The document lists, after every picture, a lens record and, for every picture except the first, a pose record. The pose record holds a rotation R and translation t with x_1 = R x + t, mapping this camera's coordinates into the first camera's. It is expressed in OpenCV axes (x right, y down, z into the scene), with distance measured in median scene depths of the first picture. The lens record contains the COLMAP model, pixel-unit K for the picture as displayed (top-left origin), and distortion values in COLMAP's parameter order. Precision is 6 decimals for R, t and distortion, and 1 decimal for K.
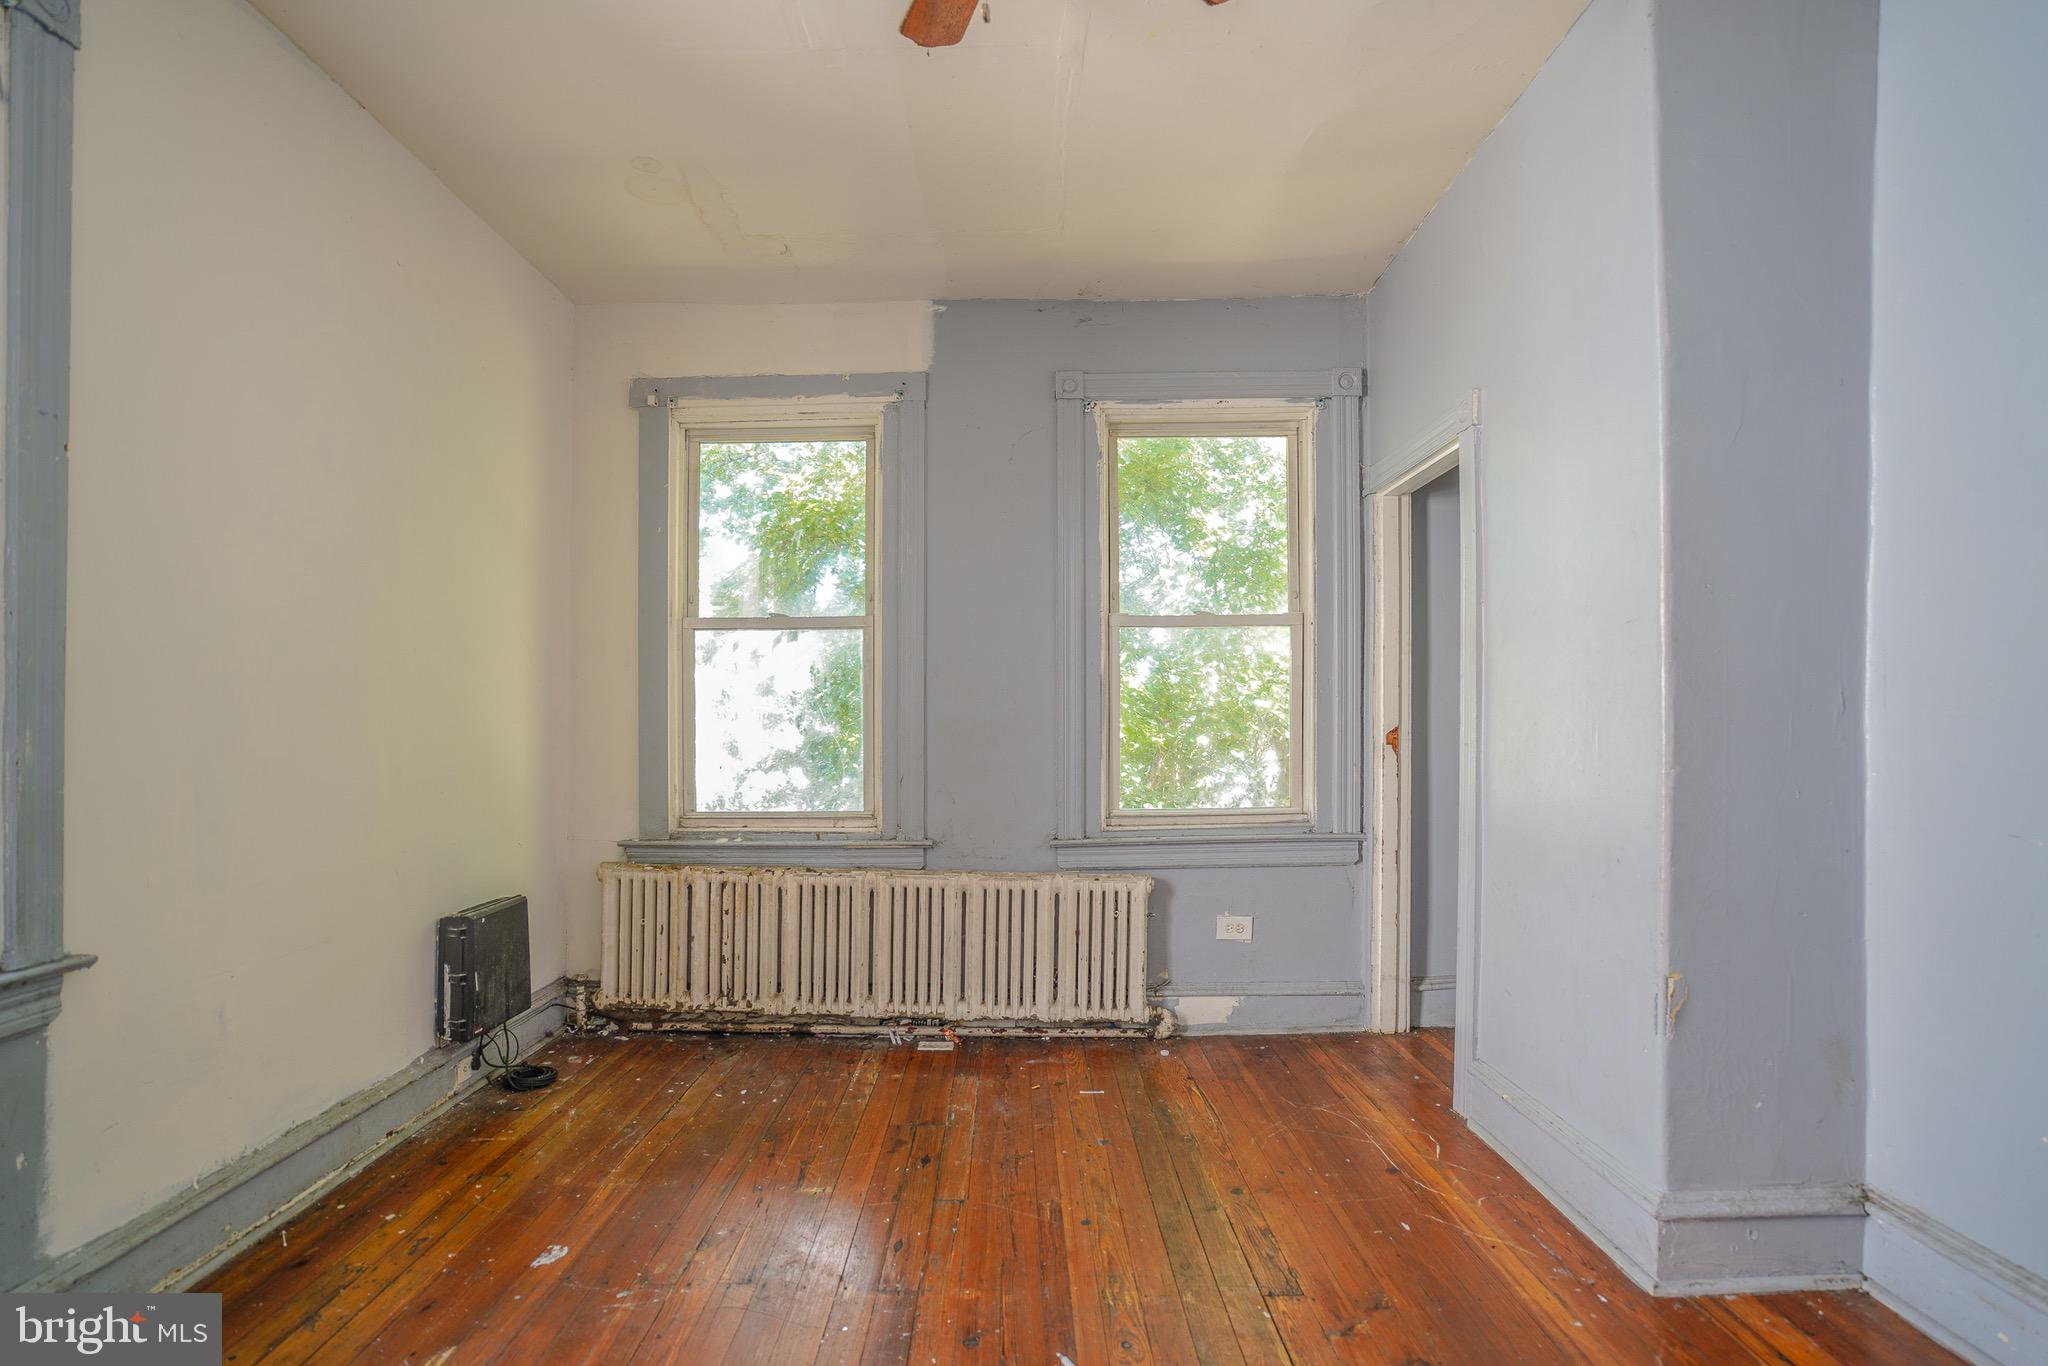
lens RADIAL K [[957.0, 0, 1019.9], [0, 957.0, 717.3], [0, 0, 1]] dist [-0.072723, 0.029119]
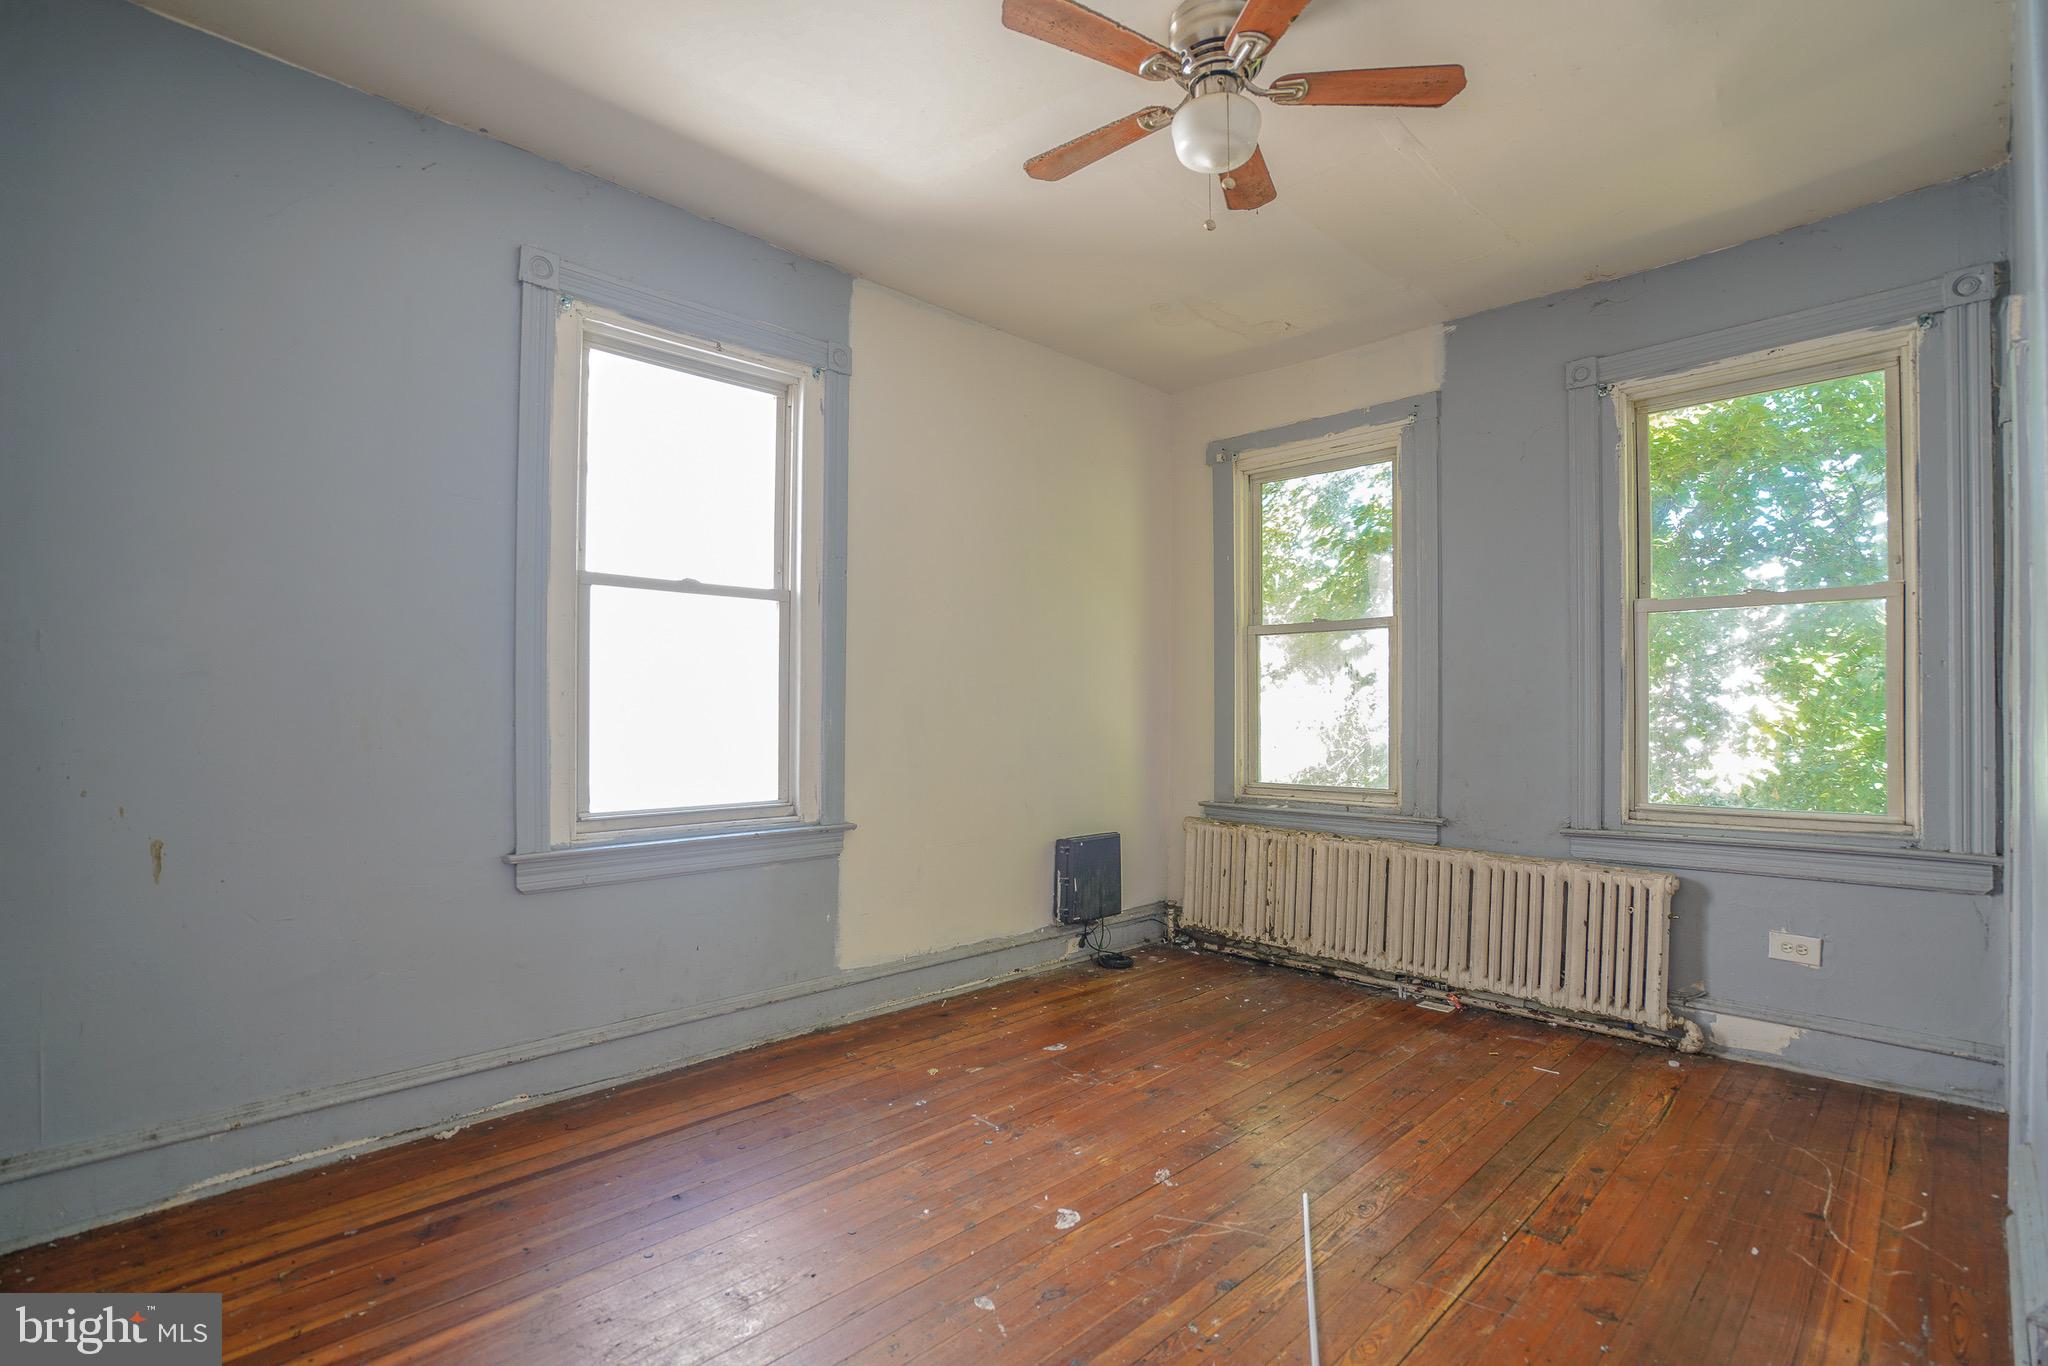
lens RADIAL K [[960.3, 0, 1016.6], [0, 960.3, 687.5], [0, 0, 1]] dist [-0.069197, 0.026816]
pose [[0.710645, -0.010463, -0.703473, 0.327299], [-0.002076, 0.999854, -0.016969, -0.002169], [0.703548, 0.013520, 0.710520, -0.114318]]
